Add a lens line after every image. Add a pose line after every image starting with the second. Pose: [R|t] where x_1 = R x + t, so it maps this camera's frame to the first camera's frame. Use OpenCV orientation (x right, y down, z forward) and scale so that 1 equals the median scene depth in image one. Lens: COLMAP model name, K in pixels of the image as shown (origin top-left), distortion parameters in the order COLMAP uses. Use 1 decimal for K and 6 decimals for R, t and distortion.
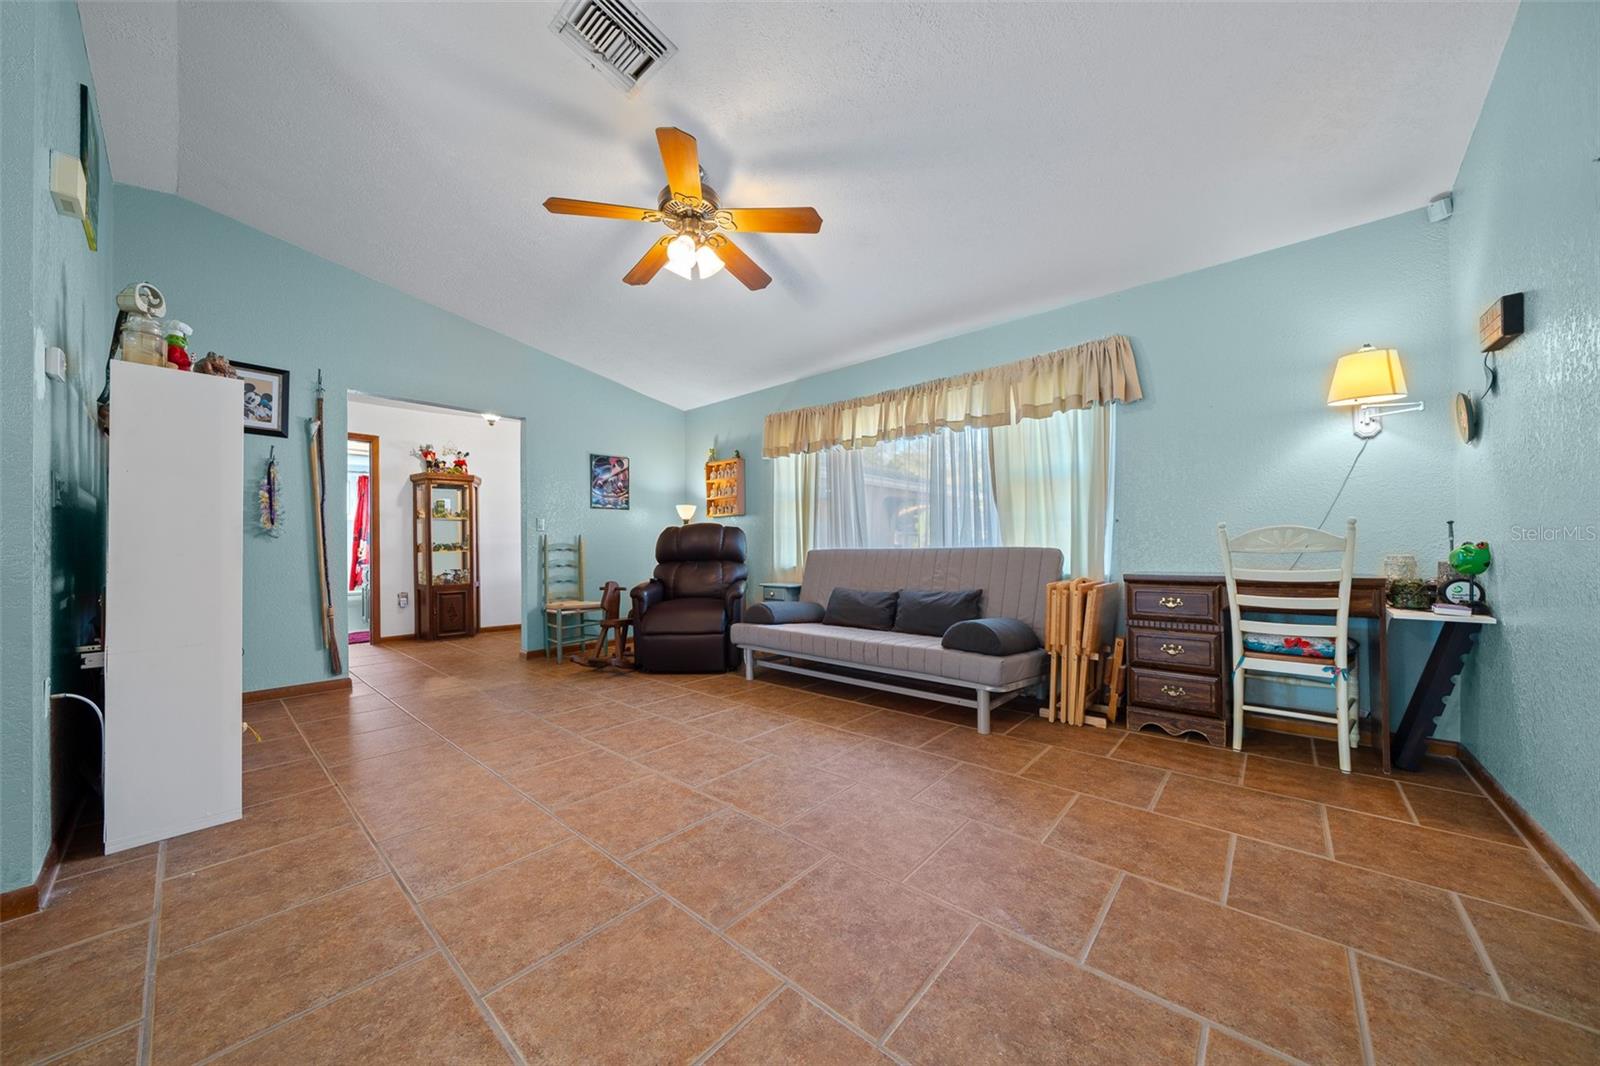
lens RADIAL K [[545.5, 0, 806.2], [0, 545.5, 540.5], [0, 0, 1]] dist [-0.007214, 0.000551]
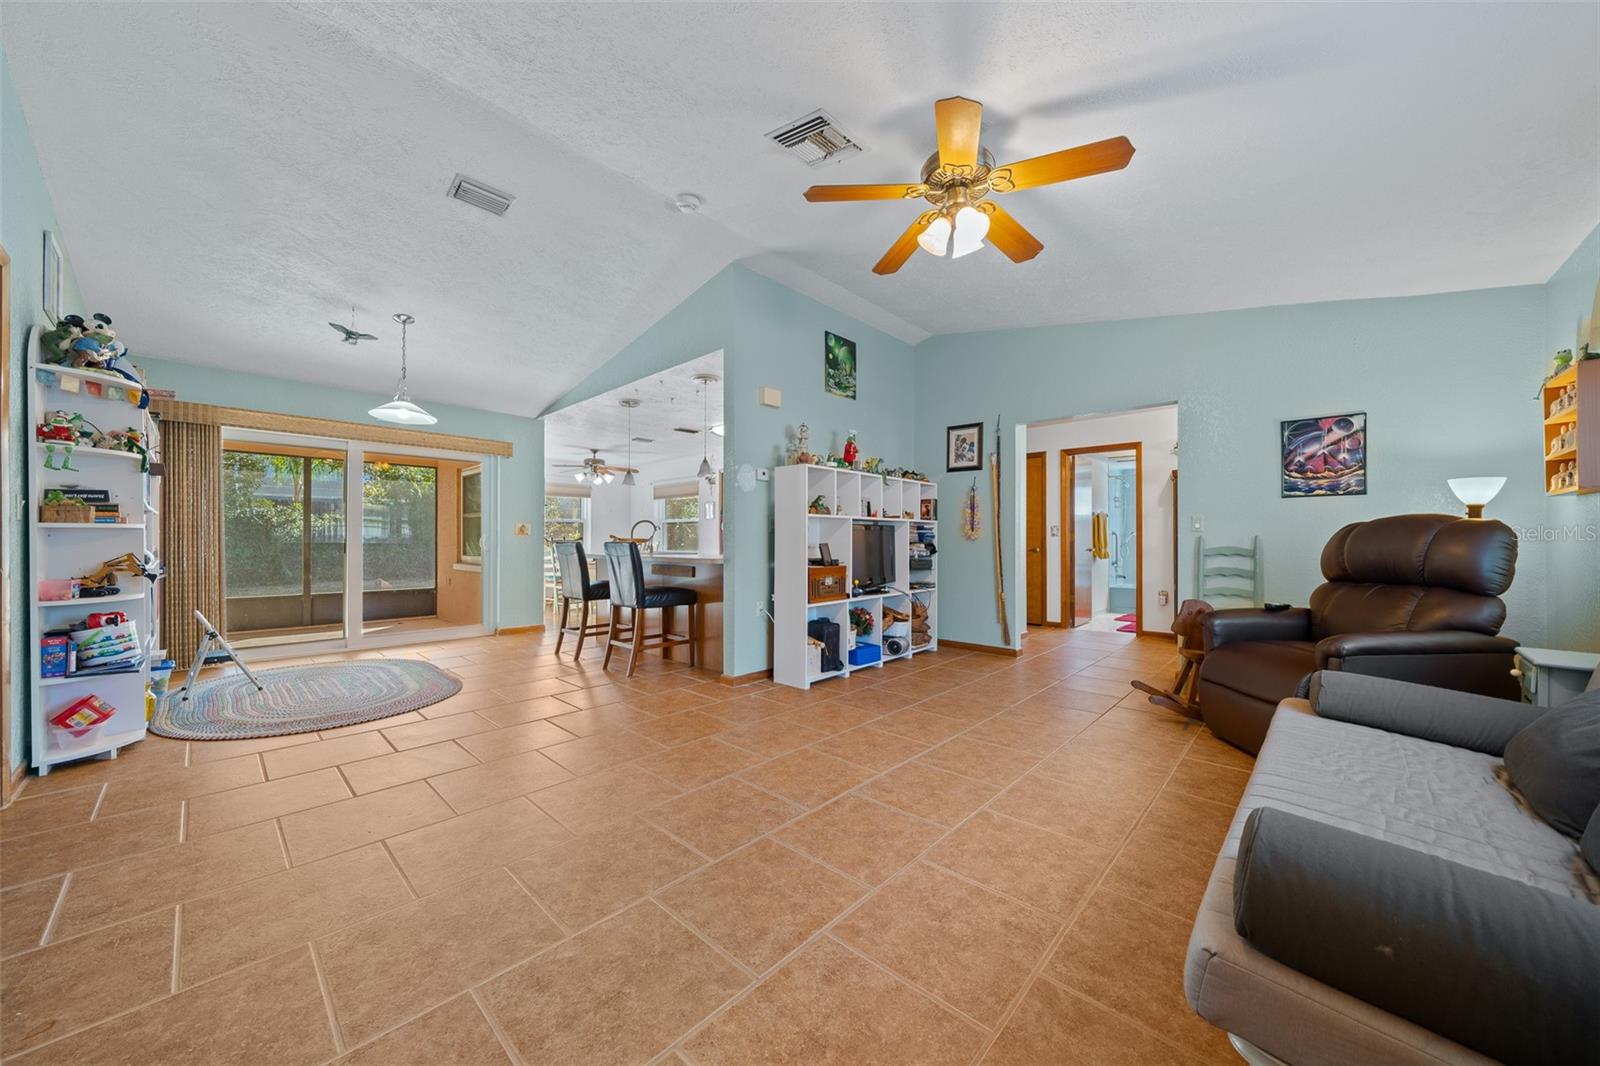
lens RADIAL K [[545.5, 0, 783.0], [0, 545.5, 541.6], [0, 0, 1]] dist [-0.007214, 0.000551]
pose [[-0.037411, 0.011028, -0.999239, 0.616564], [0.008118, 0.999909, 0.010731, -0.027043], [0.999267, -0.007710, -0.037497, 0.673553]]
